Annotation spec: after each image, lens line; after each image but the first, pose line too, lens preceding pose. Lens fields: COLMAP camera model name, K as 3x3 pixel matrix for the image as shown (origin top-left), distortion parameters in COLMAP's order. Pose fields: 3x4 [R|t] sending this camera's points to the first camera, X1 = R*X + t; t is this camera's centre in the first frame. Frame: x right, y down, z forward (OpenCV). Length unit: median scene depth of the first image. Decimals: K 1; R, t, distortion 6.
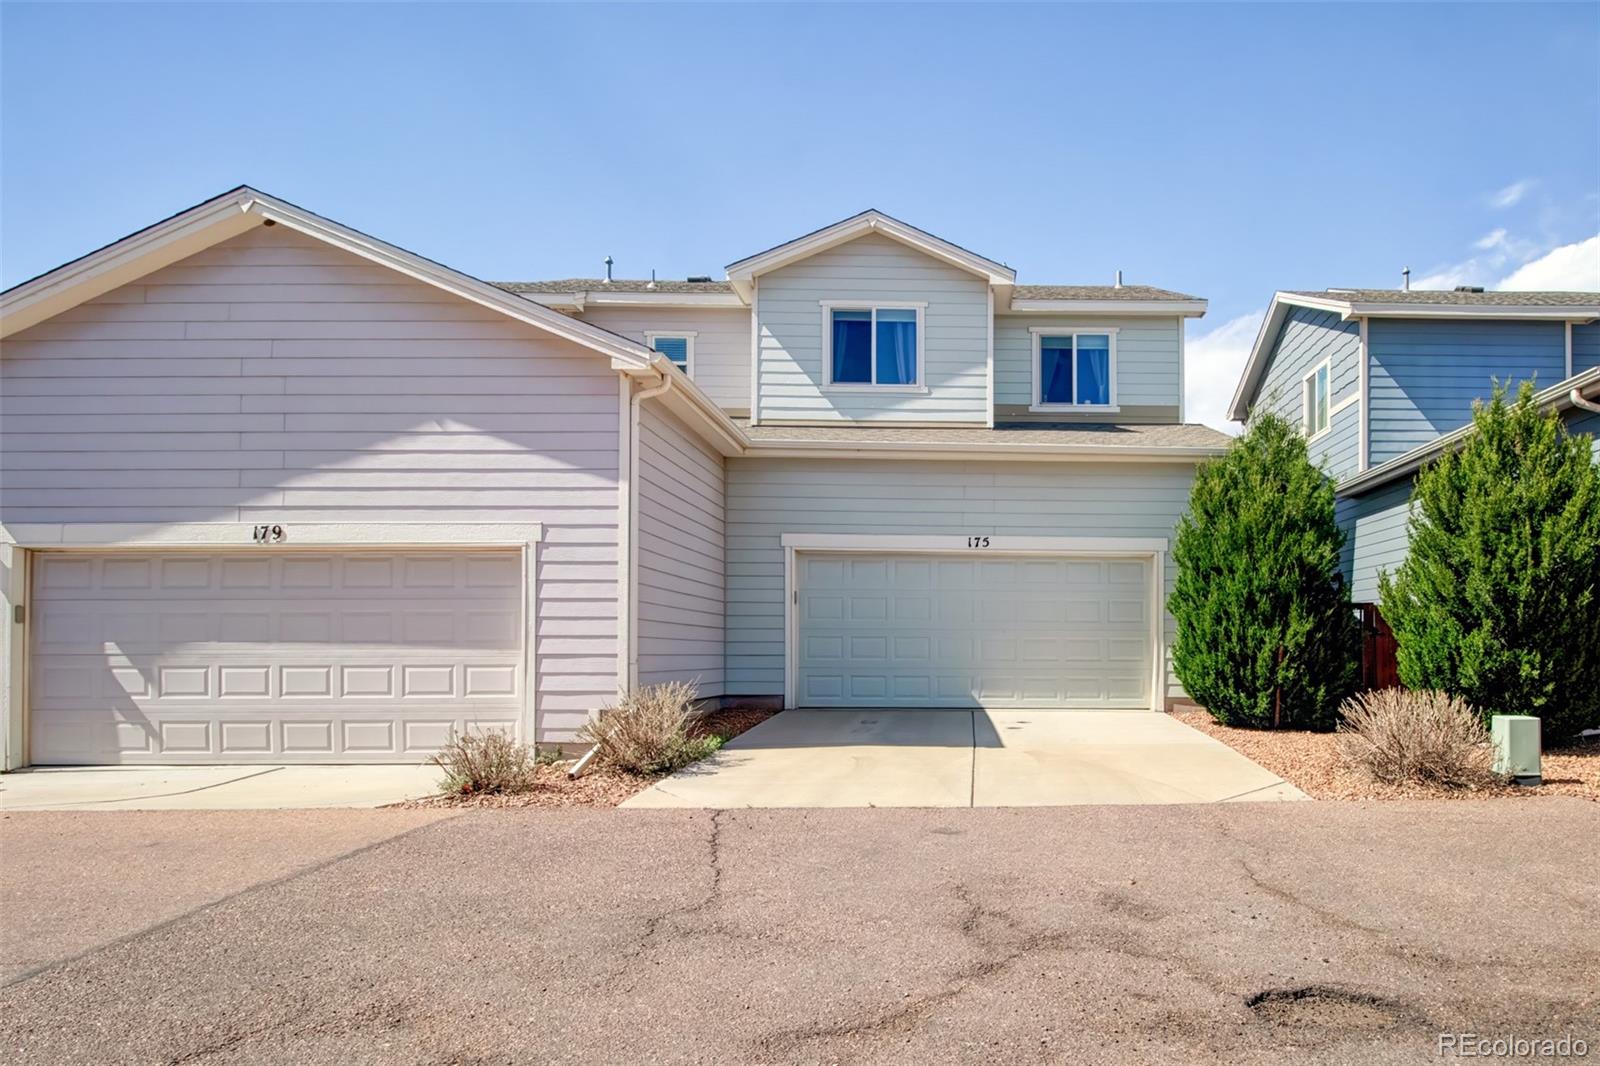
lens RADIAL K [[895.1, 0, 985.5], [0, 895.1, 634.1], [0, 0, 1]] dist [0.007044, -0.000033]
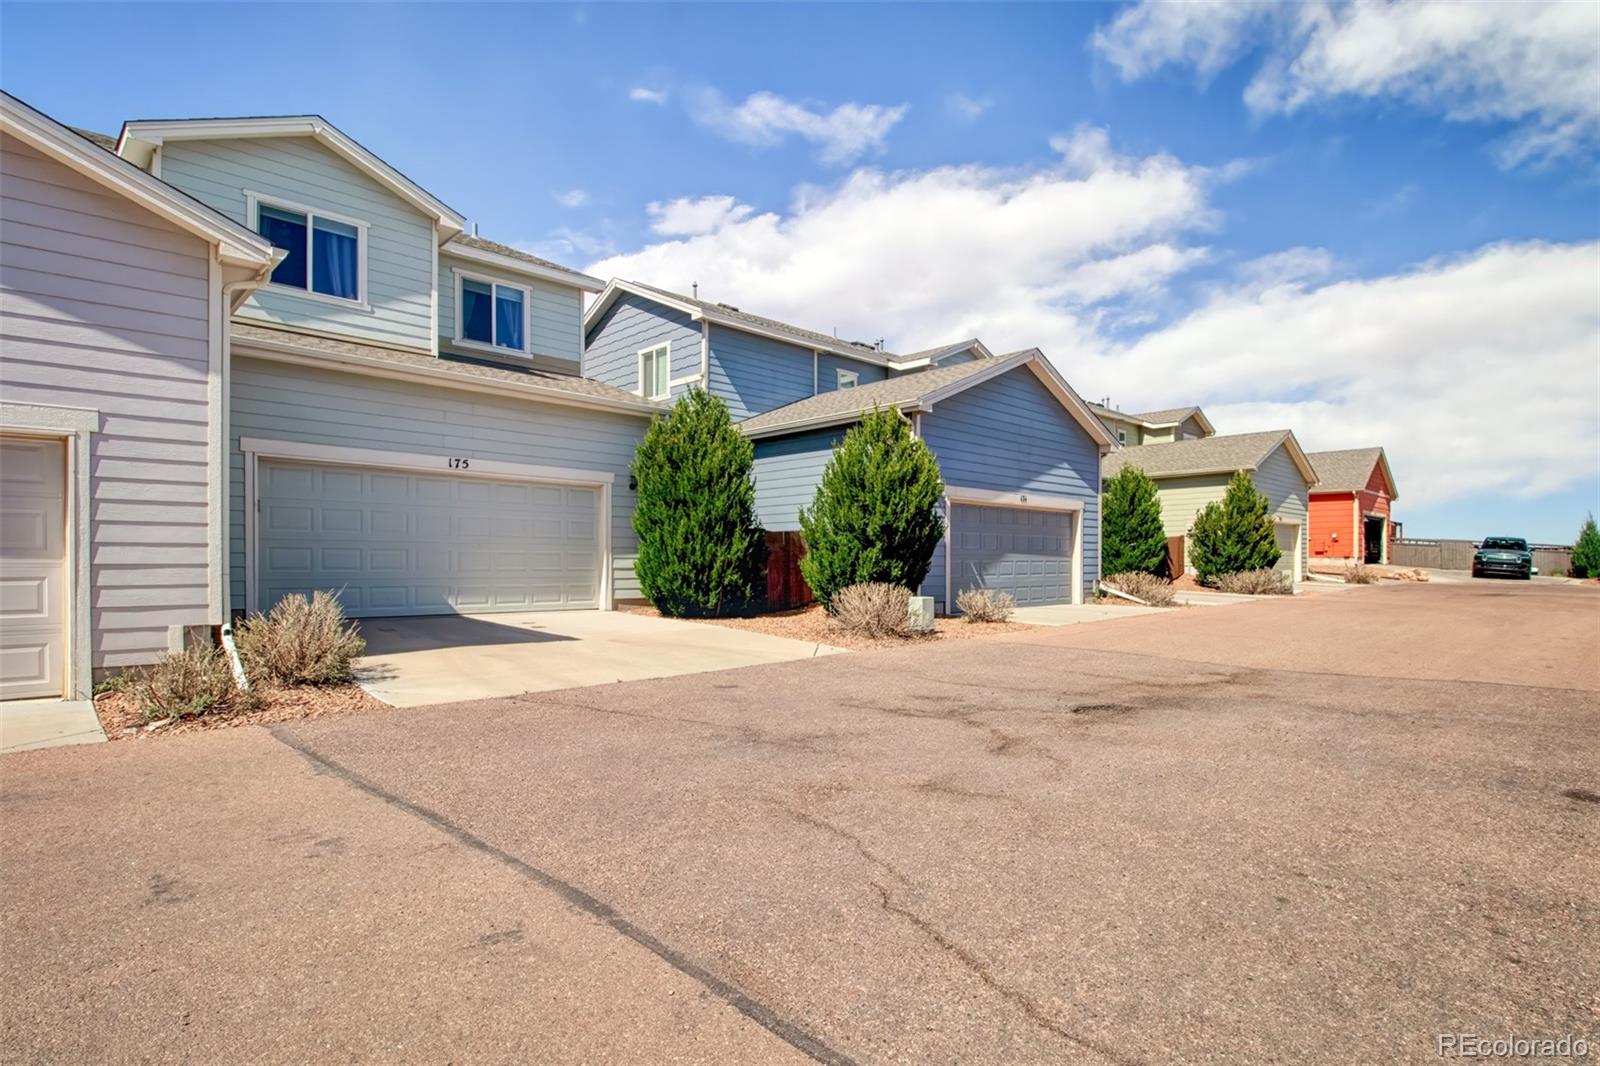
lens RADIAL K [[785.0, 0, 797.2], [0, 785.0, 554.0], [0, 0, 1]] dist [-0.001625, -0.000540]
pose [[0.750663, 0.006678, 0.660652, -0.331892], [-0.009253, 0.999957, 0.000406, 0.004166], [-0.660621, -0.006418, 0.750692, 0.000219]]
